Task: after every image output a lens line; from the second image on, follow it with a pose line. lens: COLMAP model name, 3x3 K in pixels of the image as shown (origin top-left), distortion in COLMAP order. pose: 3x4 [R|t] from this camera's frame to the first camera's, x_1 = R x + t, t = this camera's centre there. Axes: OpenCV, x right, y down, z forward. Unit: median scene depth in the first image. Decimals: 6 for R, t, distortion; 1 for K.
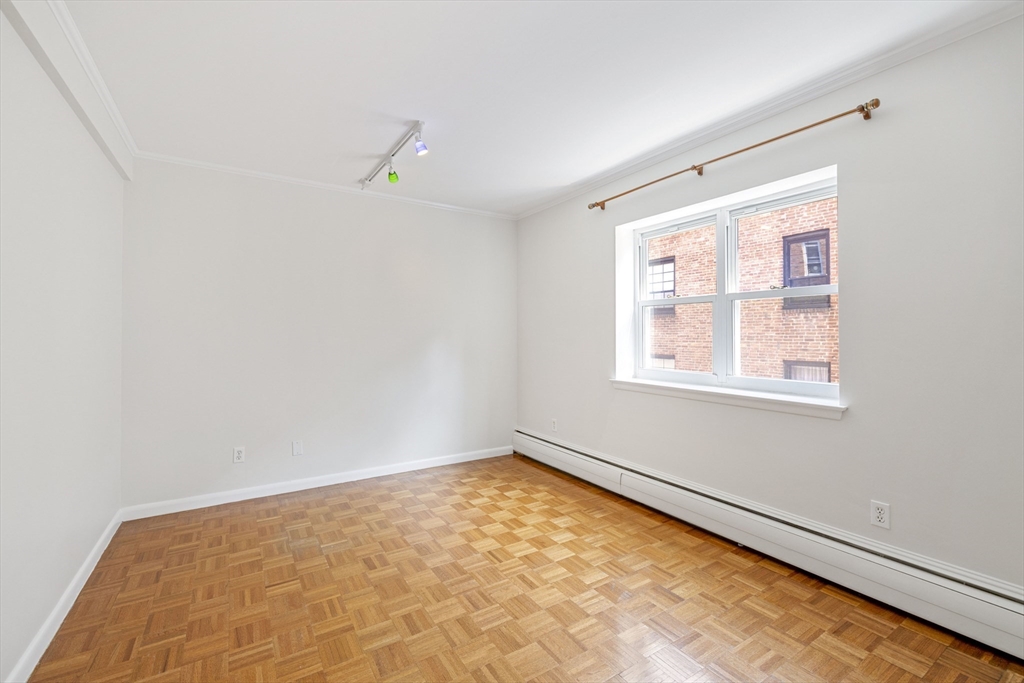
lens RADIAL K [[434.8, 0, 513.7], [0, 434.8, 336.9], [0, 0, 1]] dist [0.002062, 0.000147]
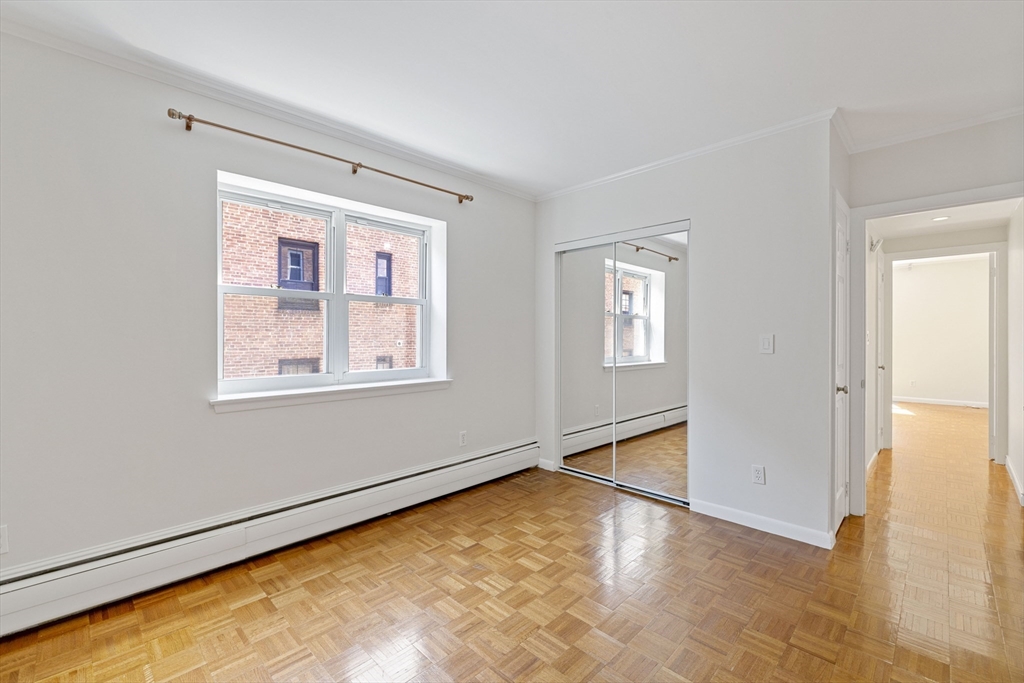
lens RADIAL K [[434.8, 0, 504.0], [0, 434.8, 341.3], [0, 0, 1]] dist [0.002062, 0.000147]
pose [[-0.200430, -0.019304, 0.979518, -0.666095], [0.000754, 0.999803, 0.019859, -0.006696], [-0.979708, 0.004719, -0.200376, 0.920634]]
